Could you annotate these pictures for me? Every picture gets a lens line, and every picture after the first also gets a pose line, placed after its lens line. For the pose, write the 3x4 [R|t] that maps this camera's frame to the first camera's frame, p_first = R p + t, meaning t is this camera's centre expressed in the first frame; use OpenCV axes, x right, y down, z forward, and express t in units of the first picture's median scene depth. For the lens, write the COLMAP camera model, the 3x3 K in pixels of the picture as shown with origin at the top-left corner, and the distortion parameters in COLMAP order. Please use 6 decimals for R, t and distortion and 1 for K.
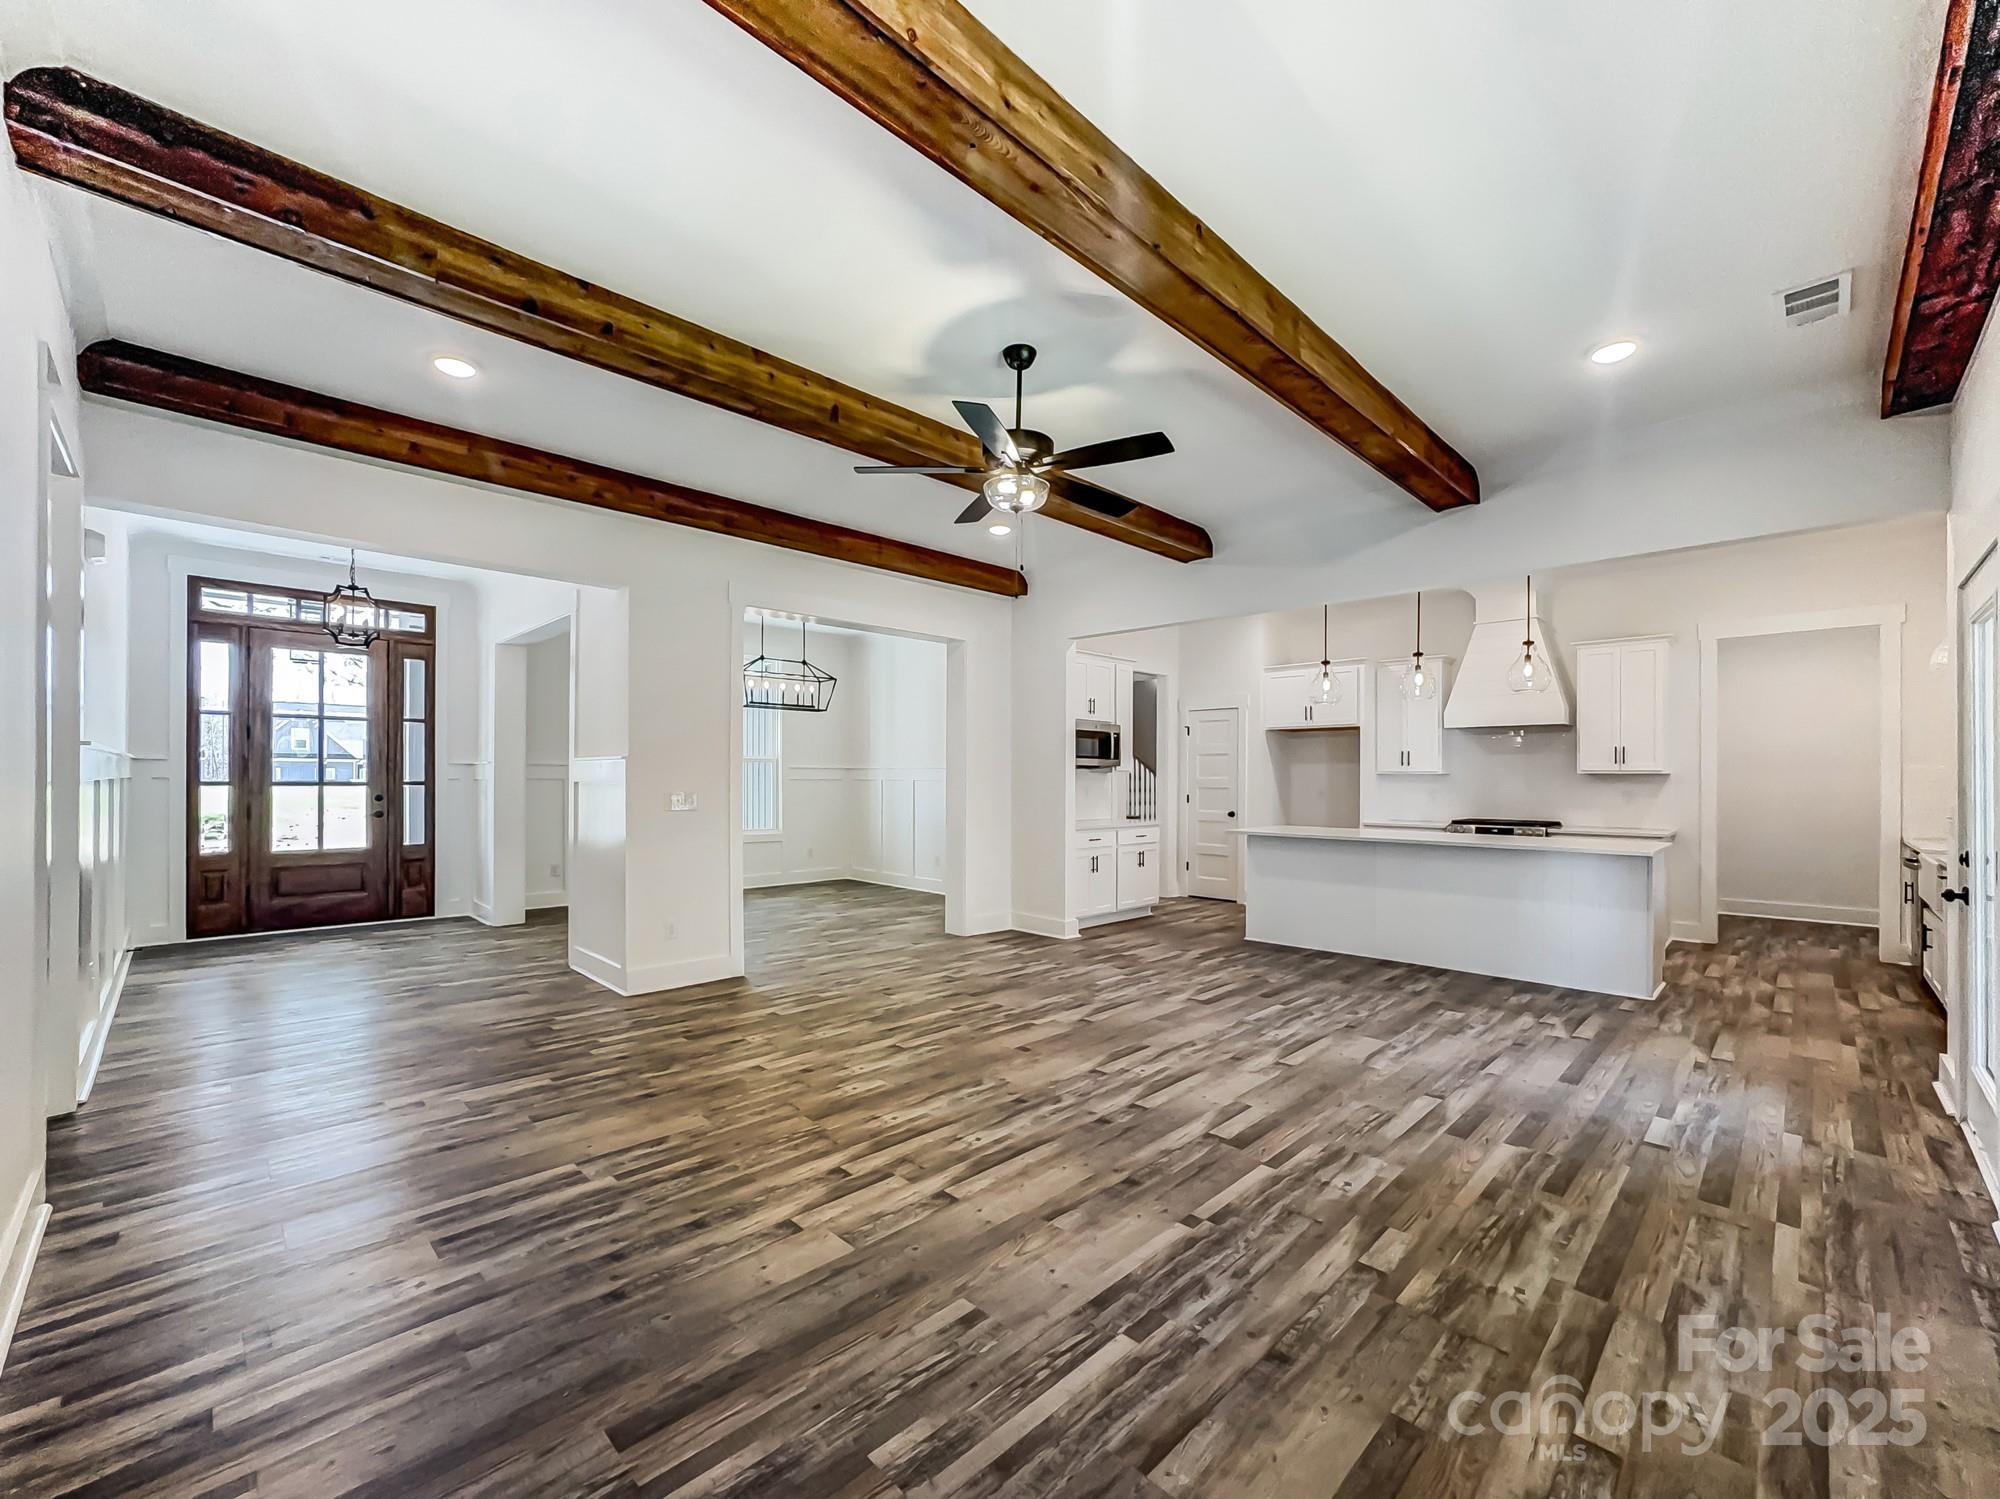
lens RADIAL K [[827.1, 0, 1009.6], [0, 827.1, 774.5], [0, 0, 1]] dist [-0.032799, 0.000320]
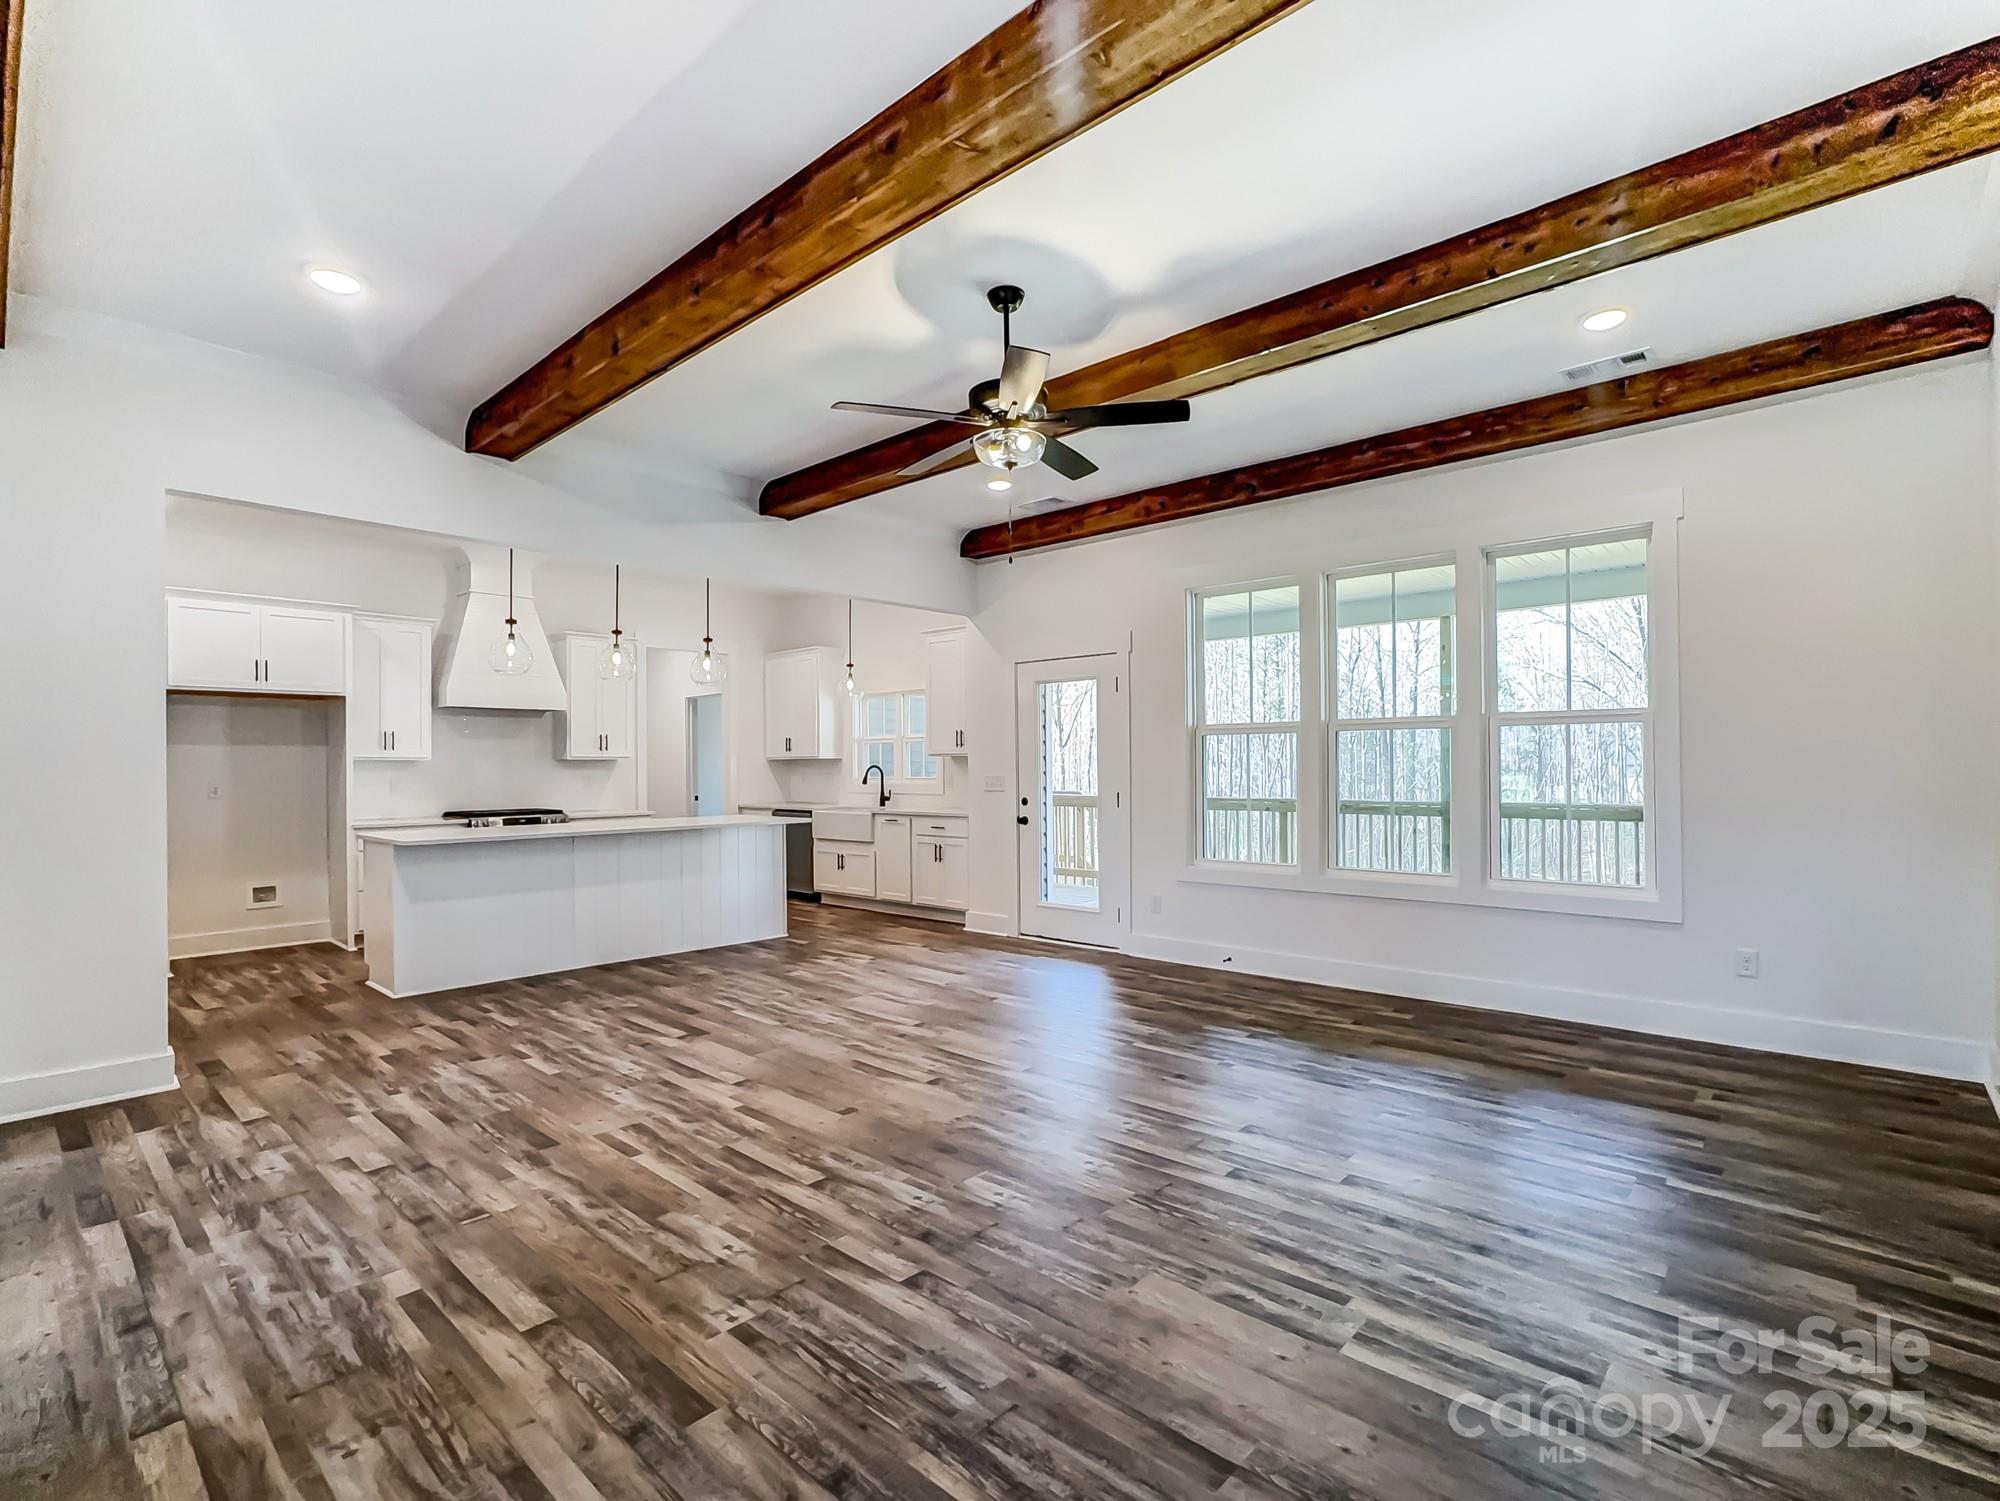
lens RADIAL K [[943.0, 0, 1000.0], [0, 943.0, 750.5], [0, 0, 1]] dist [-0.023026, 0.000136]
pose [[-0.034979, 0.010182, 0.999336, -1.034499], [0.001848, 0.999947, -0.010123, 0.003664], [-0.999386, 0.001493, -0.034996, 1.050659]]
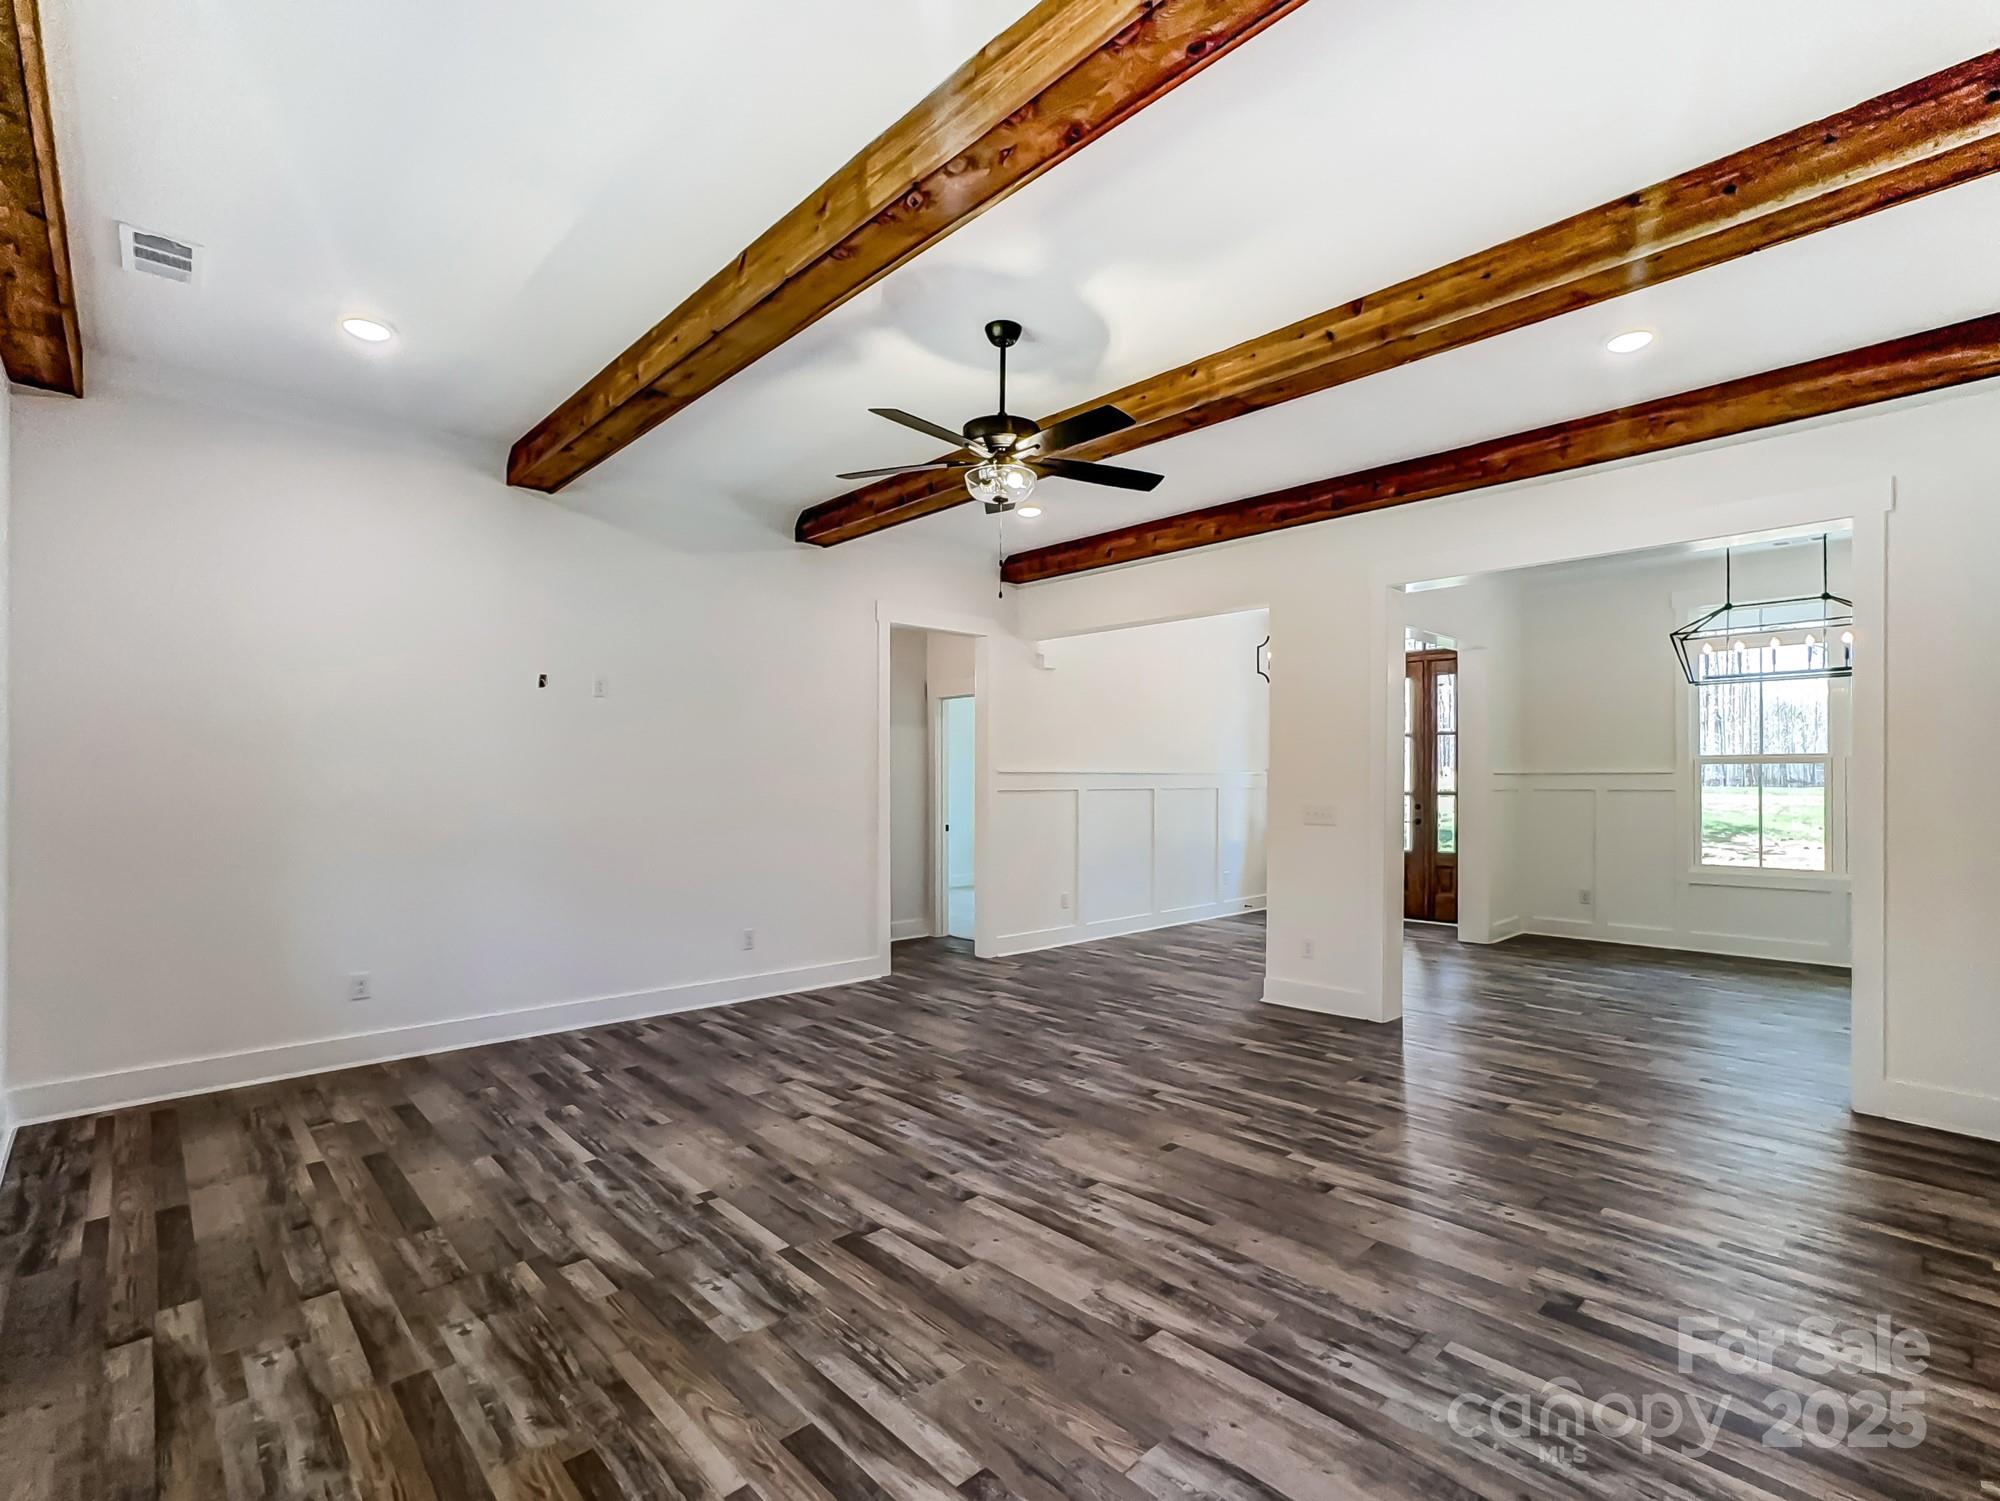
lens RADIAL K [[948.6, 0, 1006.0], [0, 948.6, 775.3], [0, 0, 1]] dist [-0.030085, 0.001133]
pose [[-0.040901, -0.012600, -0.999084, 1.066394], [0.006916, 0.999893, -0.012894, -0.001843], [0.999139, -0.007437, -0.040810, 1.050001]]
